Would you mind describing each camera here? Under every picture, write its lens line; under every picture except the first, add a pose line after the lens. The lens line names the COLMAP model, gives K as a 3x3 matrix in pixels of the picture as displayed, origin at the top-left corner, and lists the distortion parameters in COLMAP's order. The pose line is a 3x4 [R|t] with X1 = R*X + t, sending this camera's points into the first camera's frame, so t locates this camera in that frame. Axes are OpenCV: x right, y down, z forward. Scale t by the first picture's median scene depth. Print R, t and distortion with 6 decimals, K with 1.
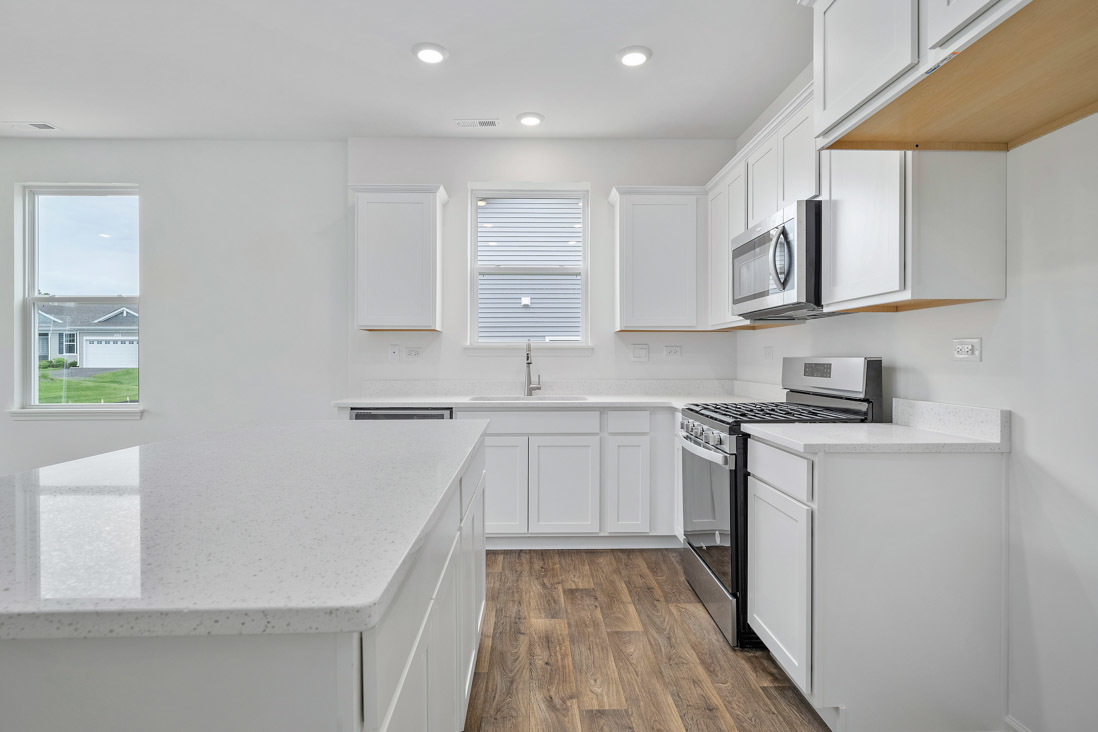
lens RADIAL K [[559.2, 0, 545.2], [0, 559.2, 362.8], [0, 0, 1]] dist [-0.002604, -0.000356]
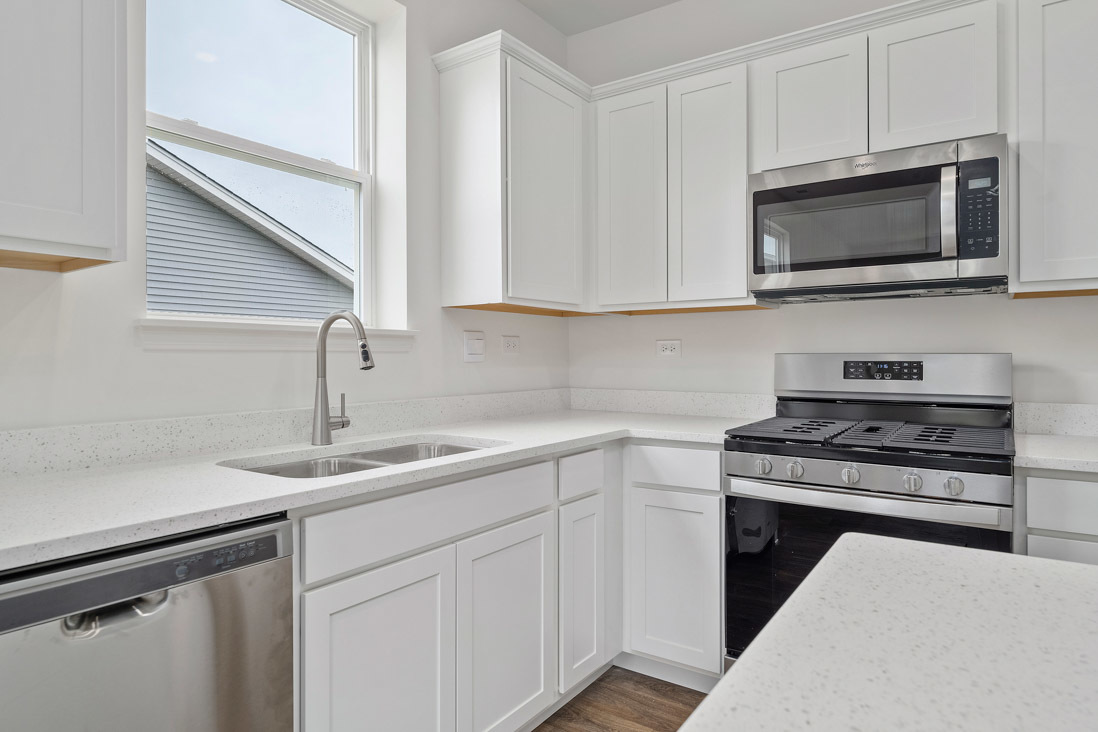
lens RADIAL K [[653.1, 0, 551.1], [0, 653.1, 353.1], [0, 0, 1]] dist [0.001056, 0.000945]
pose [[0.591531, 0.001707, 0.806280, -0.434567], [0.009148, 0.999919, -0.008829, -0.006052], [-0.806230, 0.012598, 0.591468, 0.744155]]
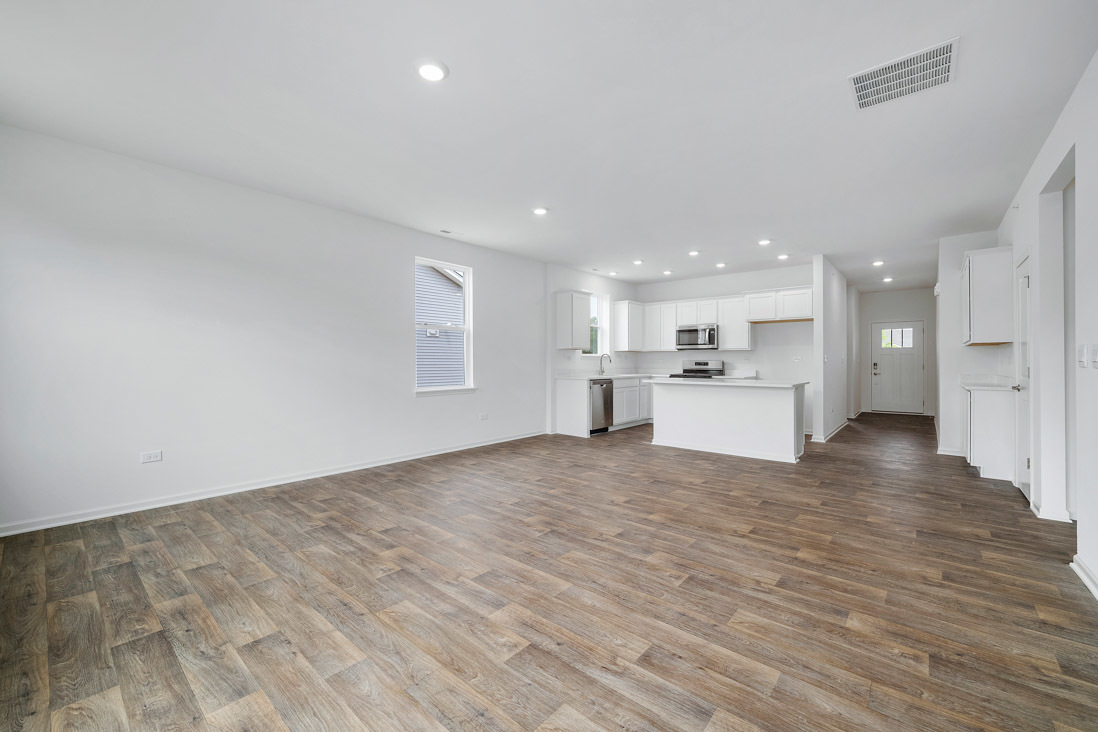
lens RADIAL K [[445.8, 0, 544.8], [0, 445.8, 359.3], [0, 0, 1]] dist [0.001882, 0.000340]
pose [[0.674140, 0.002959, 0.738598, -2.298086], [0.003771, 0.999965, -0.007448, -0.000216], [-0.738594, 0.007806, 0.674105, -0.272535]]
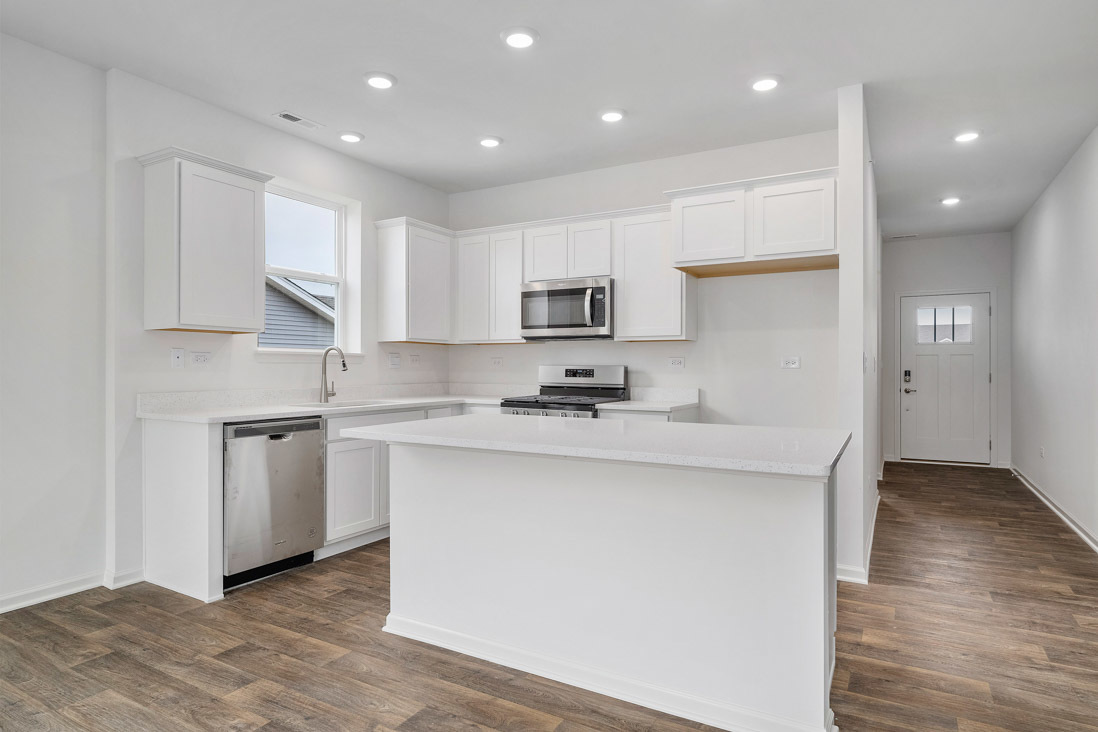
lens RADIAL K [[617.6, 0, 549.0], [0, 617.6, 366.0], [0, 0, 1]] dist [0.001336, 0.000275]
pose [[0.521227, 0.001611, 0.853417, -1.013814], [0.002928, 0.999989, -0.003676, -0.001920], [-0.853413, 0.004415, 0.521216, 0.099771]]
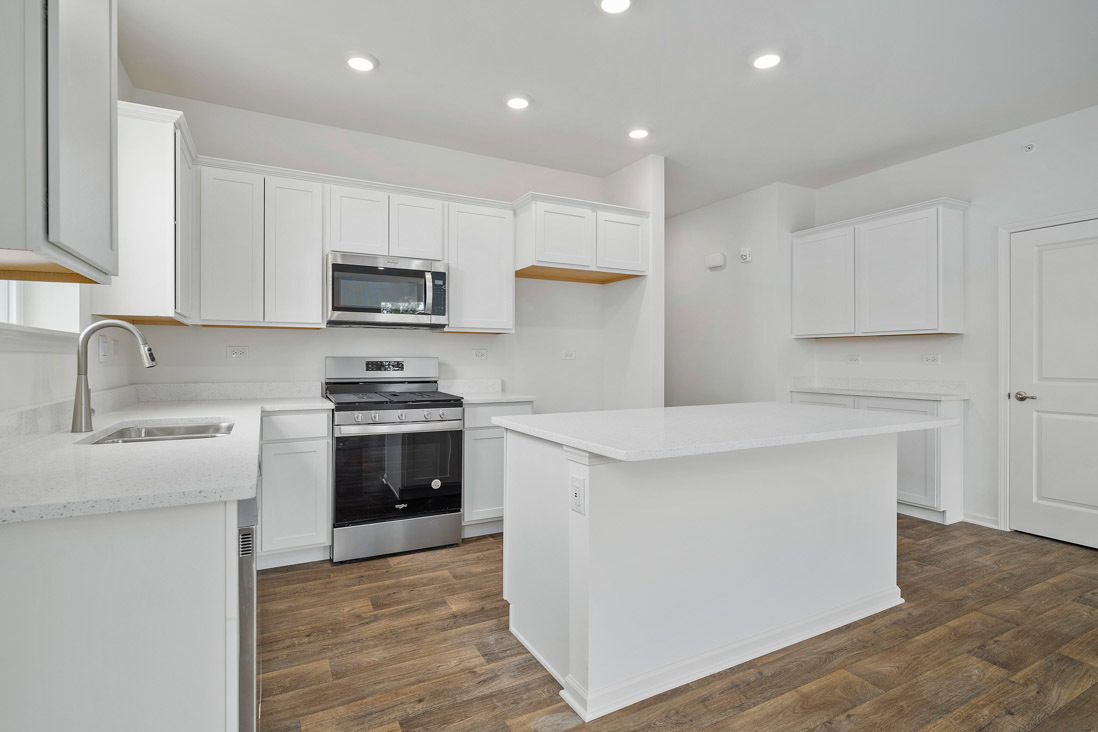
lens RADIAL K [[542.5, 0, 548.2], [0, 542.5, 359.0], [0, 0, 1]] dist [-0.000322, -0.000138]
pose [[-0.446334, -0.002601, 0.894862, -0.861914], [0.003562, 0.999983, 0.004683, -0.009546], [-0.894859, 0.005278, -0.446318, 1.110785]]
